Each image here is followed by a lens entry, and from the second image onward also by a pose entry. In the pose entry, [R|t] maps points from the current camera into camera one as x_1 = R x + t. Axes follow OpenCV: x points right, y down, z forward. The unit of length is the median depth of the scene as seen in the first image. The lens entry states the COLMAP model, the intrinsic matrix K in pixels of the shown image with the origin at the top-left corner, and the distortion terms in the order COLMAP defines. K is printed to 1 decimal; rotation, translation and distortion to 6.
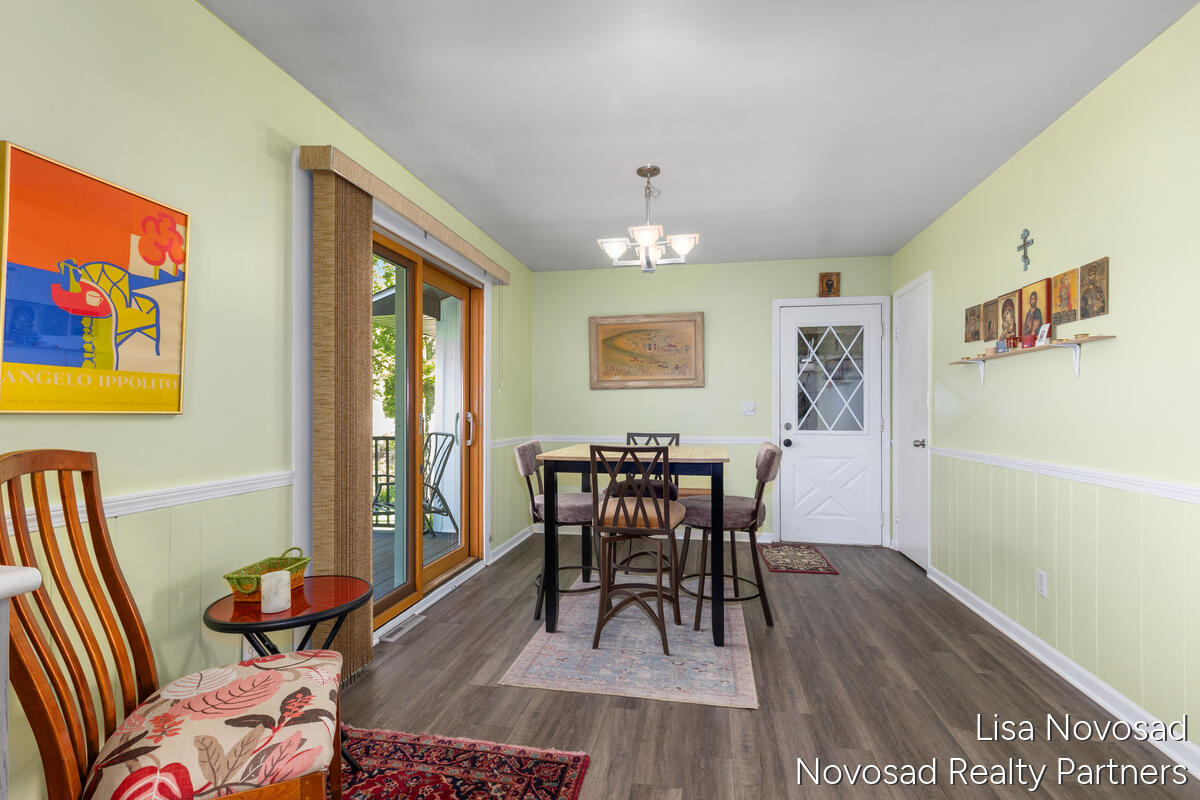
lens RADIAL K [[545.0, 0, 604.9], [0, 545.0, 411.0], [0, 0, 1]] dist [0.014968, -0.000056]
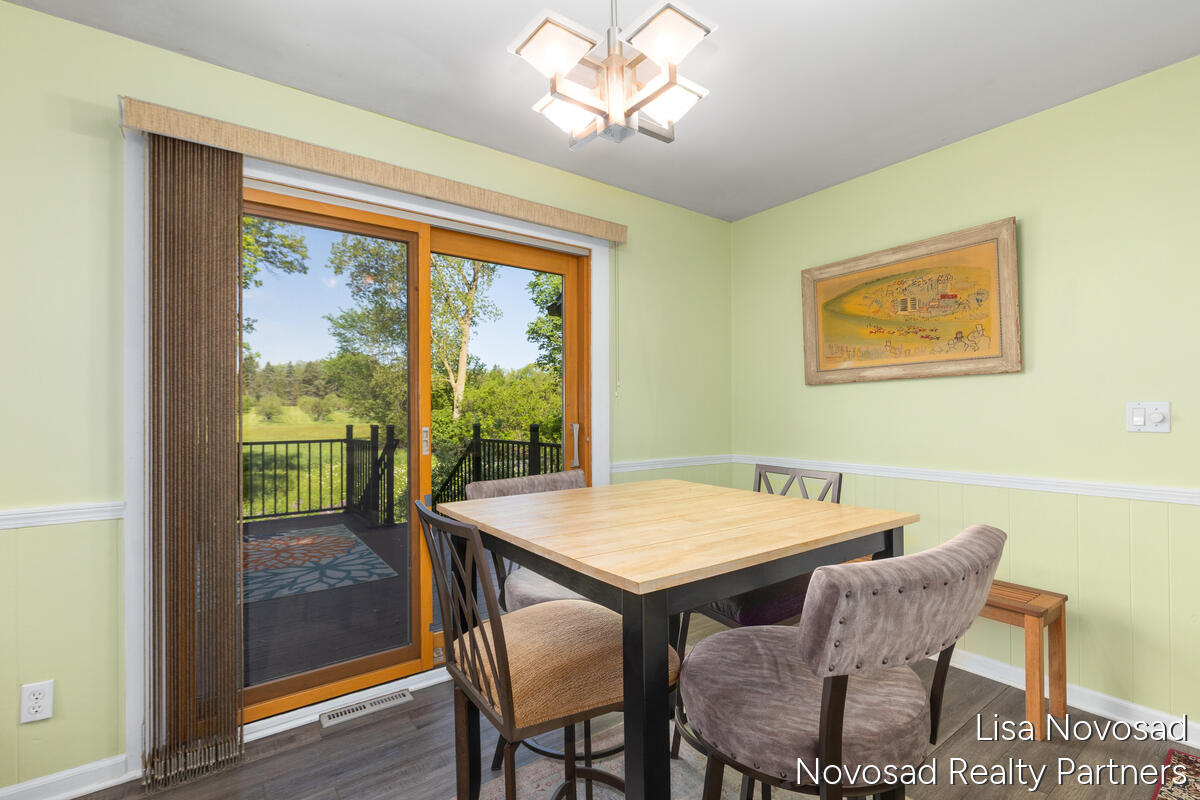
lens RADIAL K [[543.0, 0, 600.3], [0, 543.0, 406.2], [0, 0, 1]] dist [0.001426, 0.000117]
pose [[0.731495, -0.010869, -0.681760, 0.302085], [0.005272, 0.999933, -0.010286, -0.013679], [0.681826, 0.003930, 0.731503, 0.503974]]
